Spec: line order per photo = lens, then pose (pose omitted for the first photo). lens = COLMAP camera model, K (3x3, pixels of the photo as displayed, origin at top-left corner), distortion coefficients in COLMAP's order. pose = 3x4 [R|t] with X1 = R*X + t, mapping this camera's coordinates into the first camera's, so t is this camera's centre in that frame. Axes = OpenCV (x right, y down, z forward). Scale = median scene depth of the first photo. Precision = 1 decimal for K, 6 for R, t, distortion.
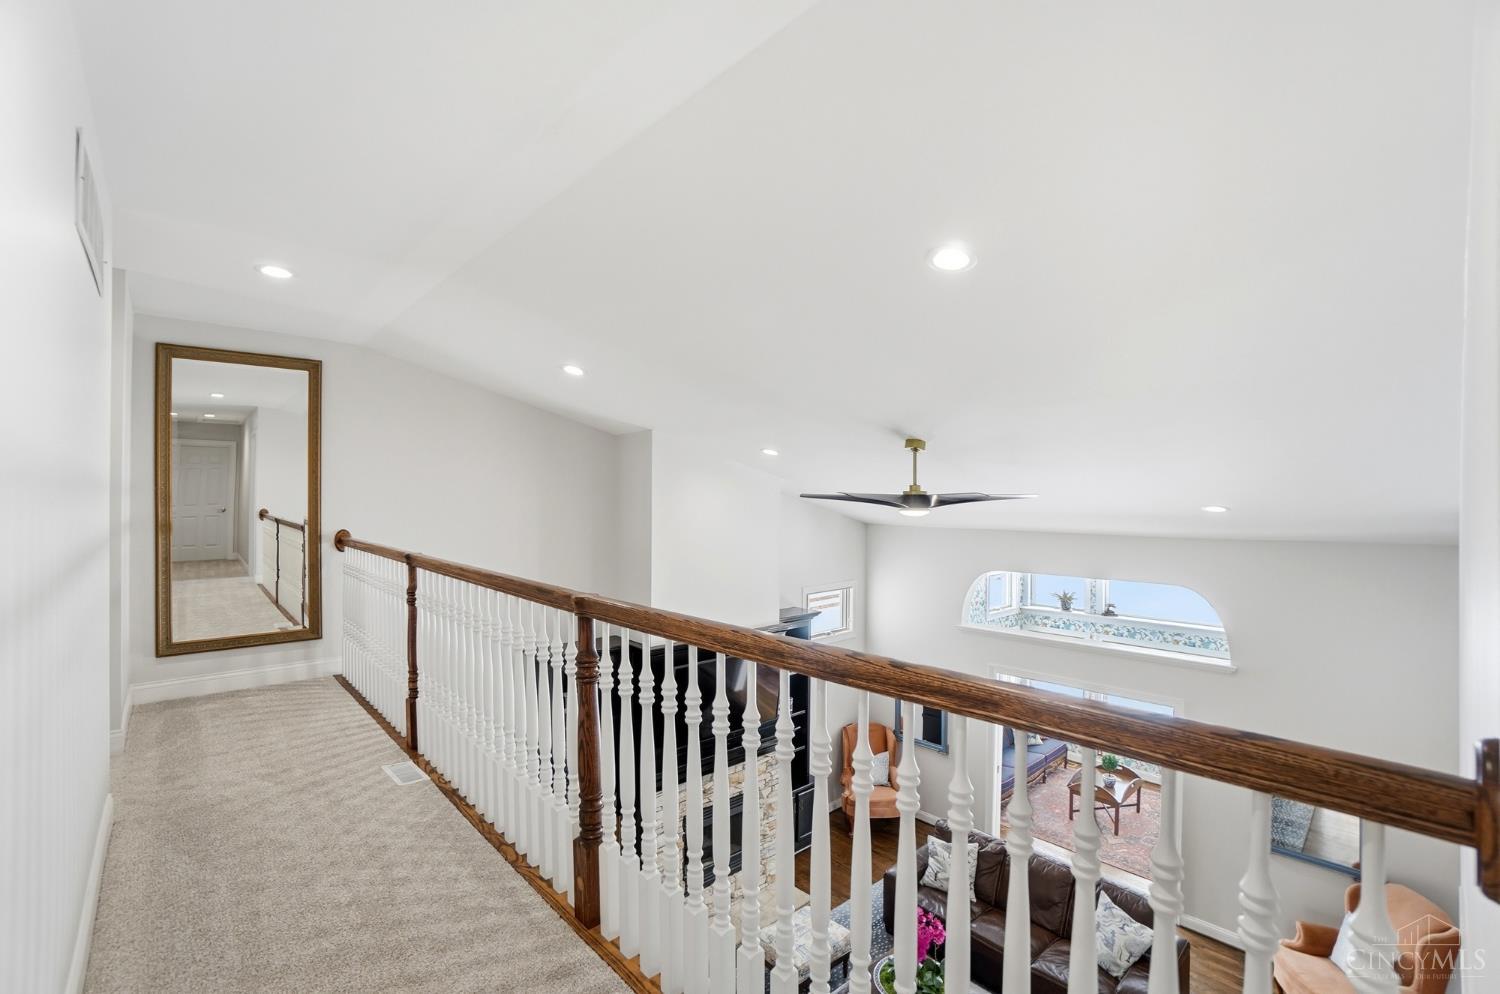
lens RADIAL K [[648.3, 0, 742.1], [0, 648.3, 496.2], [0, 0, 1]] dist [-0.054370, -0.000019]
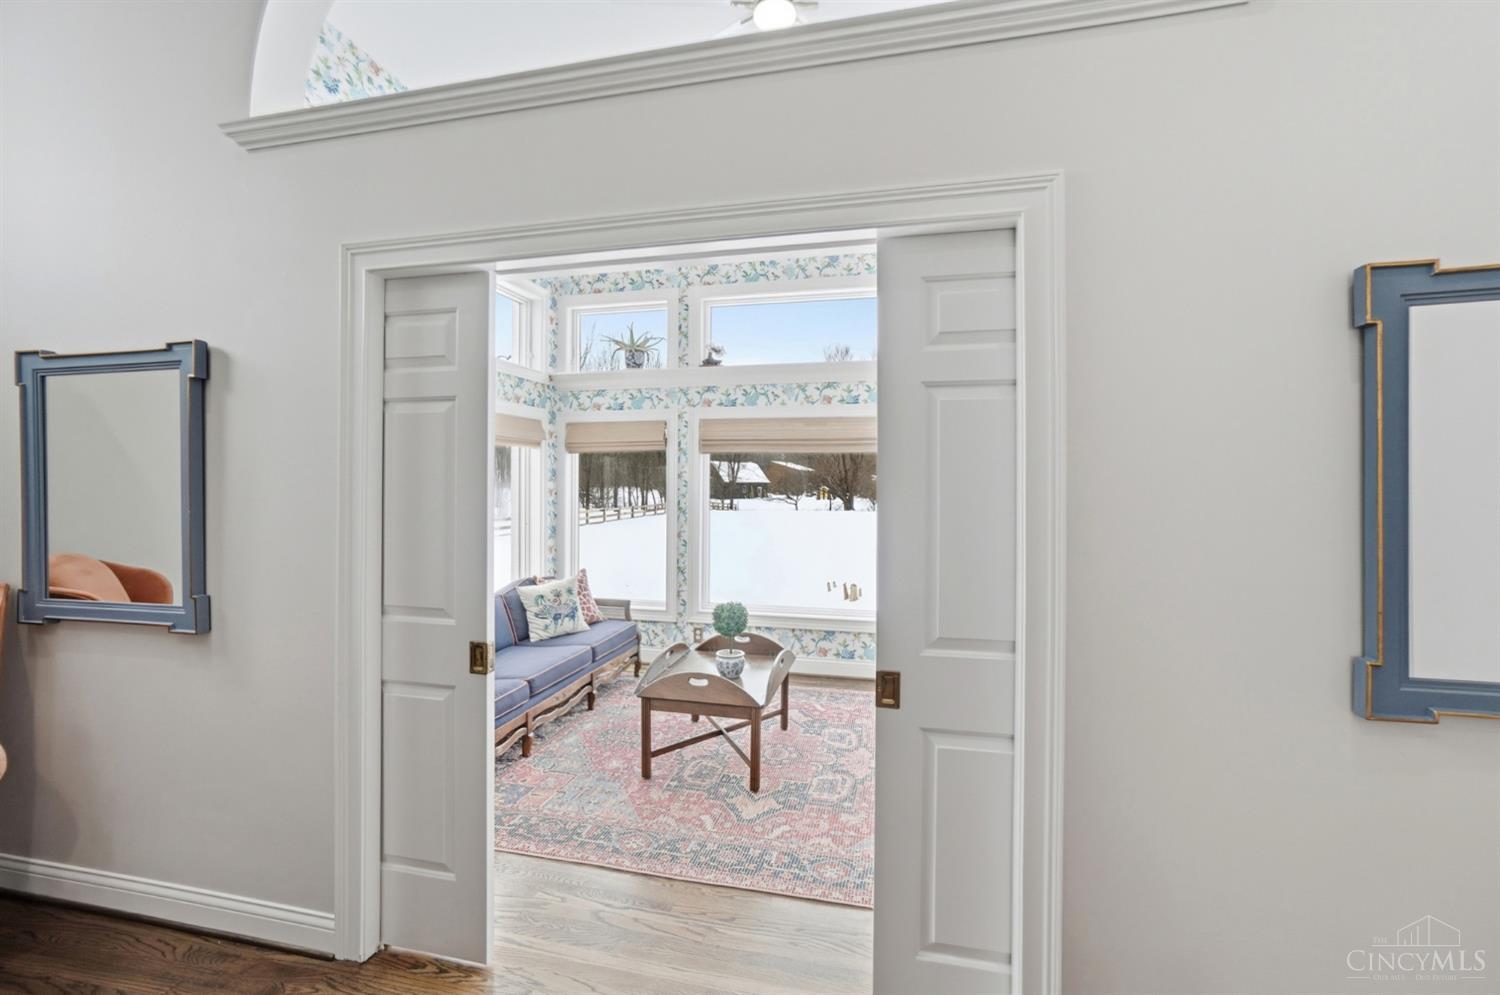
lens RADIAL K [[648.3, 0, 742.1], [0, 648.3, 496.7], [0, 0, 1]] dist [-0.054370, -0.000019]
pose [[0.819975, -0.001725, 0.572397, 0.337260], [-0.002117, 0.999979, 0.006047, 0.330287], [-0.572396, -0.006170, 0.819954, 0.629771]]
